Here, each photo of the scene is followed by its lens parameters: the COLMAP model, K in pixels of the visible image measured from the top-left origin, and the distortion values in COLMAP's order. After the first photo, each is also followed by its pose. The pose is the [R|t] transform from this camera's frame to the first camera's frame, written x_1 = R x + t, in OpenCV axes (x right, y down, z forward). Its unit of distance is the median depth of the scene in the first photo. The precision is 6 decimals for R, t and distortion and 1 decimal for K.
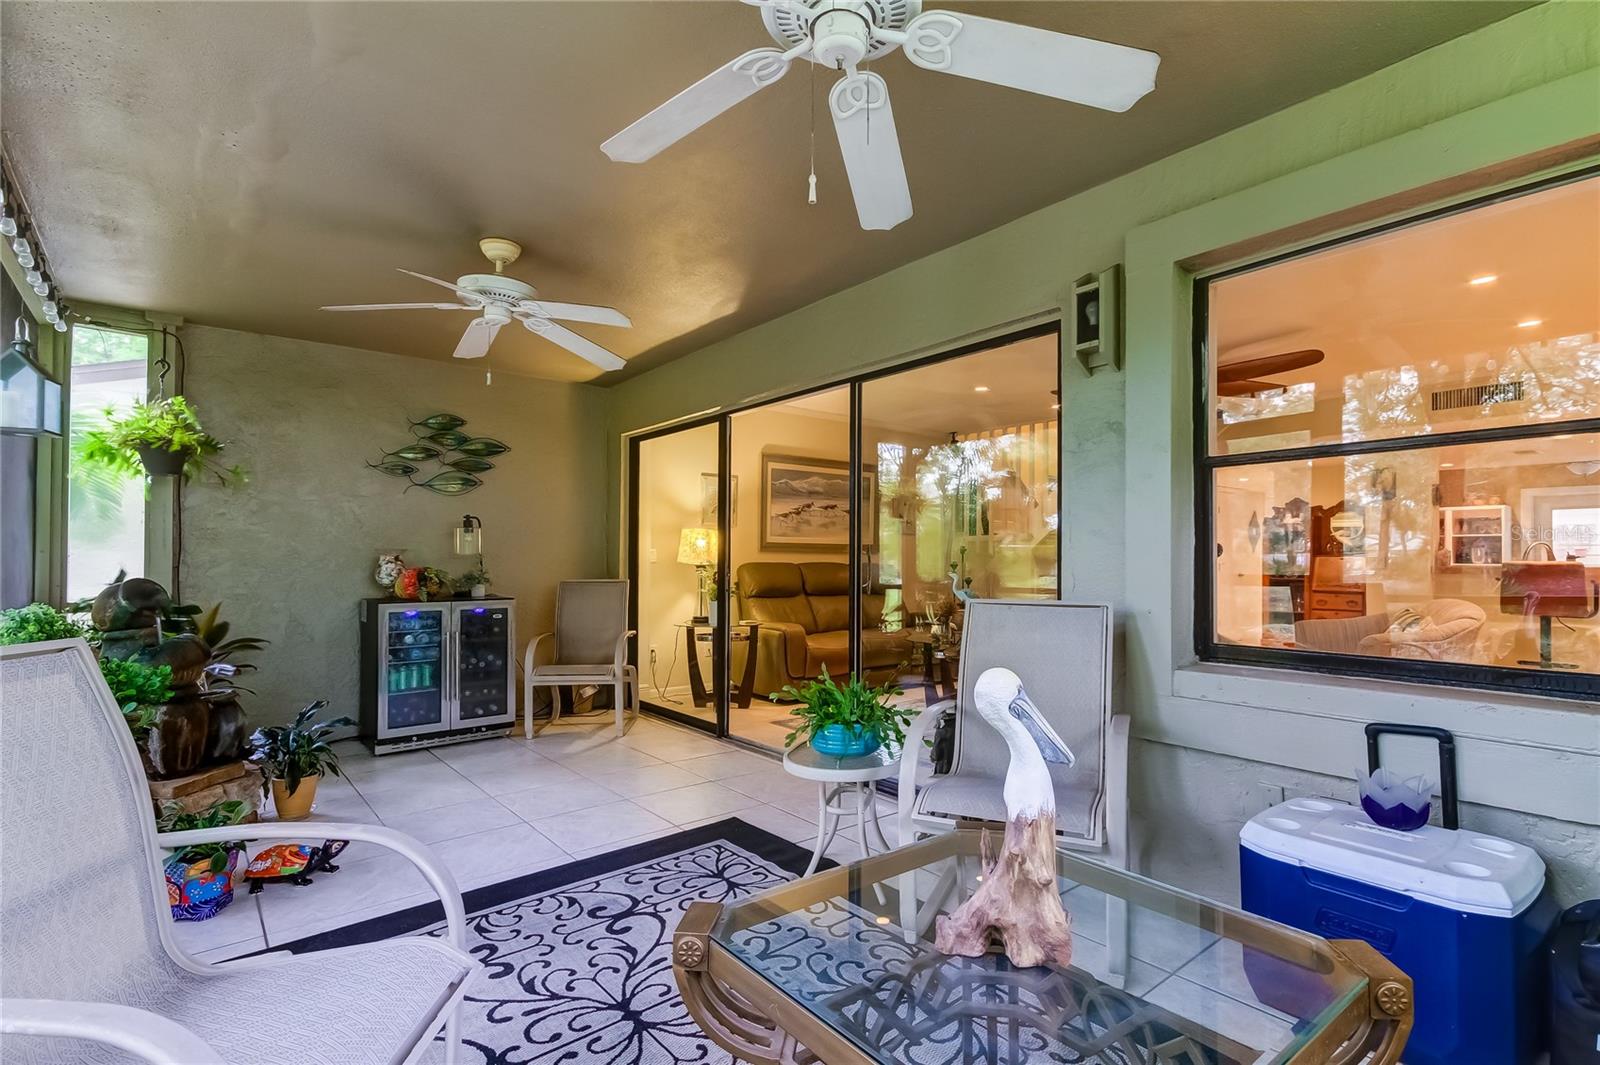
lens RADIAL K [[793.7, 0, 800.0], [0, 793.7, 554.4], [0, 0, 1]] dist [0.018556, 0.000115]
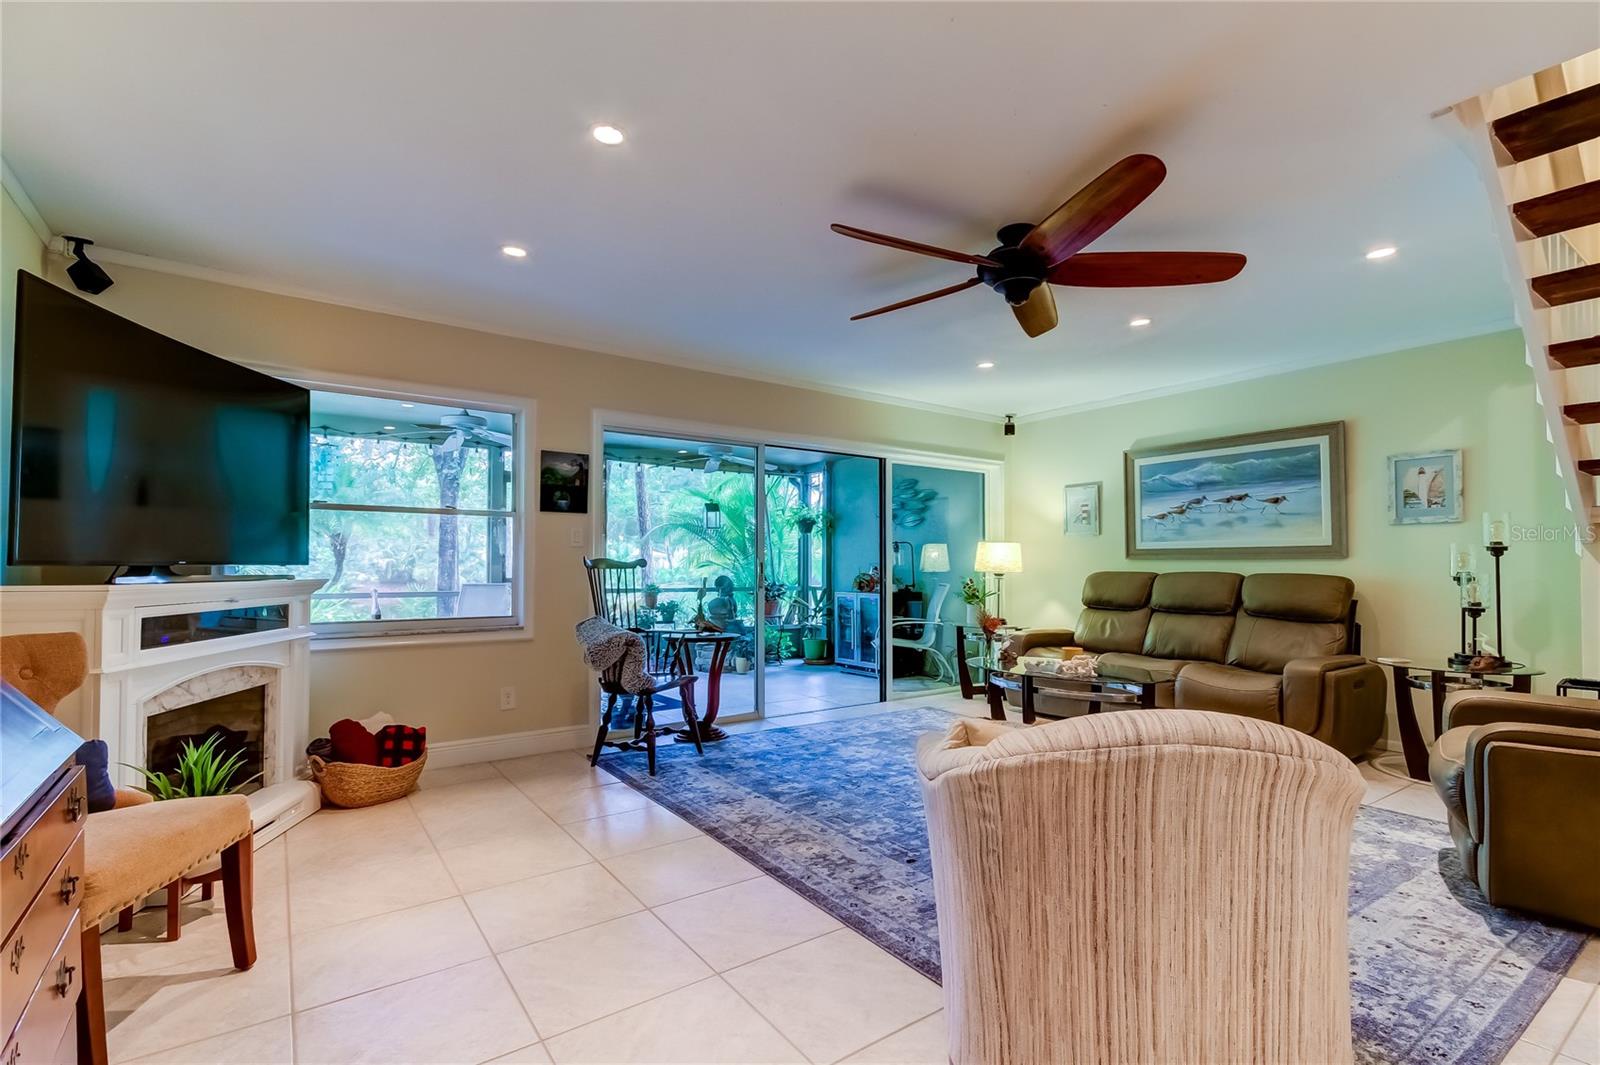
lens RADIAL K [[742.3, 0, 808.1], [0, 742.3, 548.8], [0, 0, 1]] dist [0.017972, 0.000520]
pose [[-0.075426, -0.028426, -0.996746, 0.784376], [0.003813, 0.999578, -0.028795, 0.006818], [0.997144, -0.005973, -0.075285, 0.662619]]
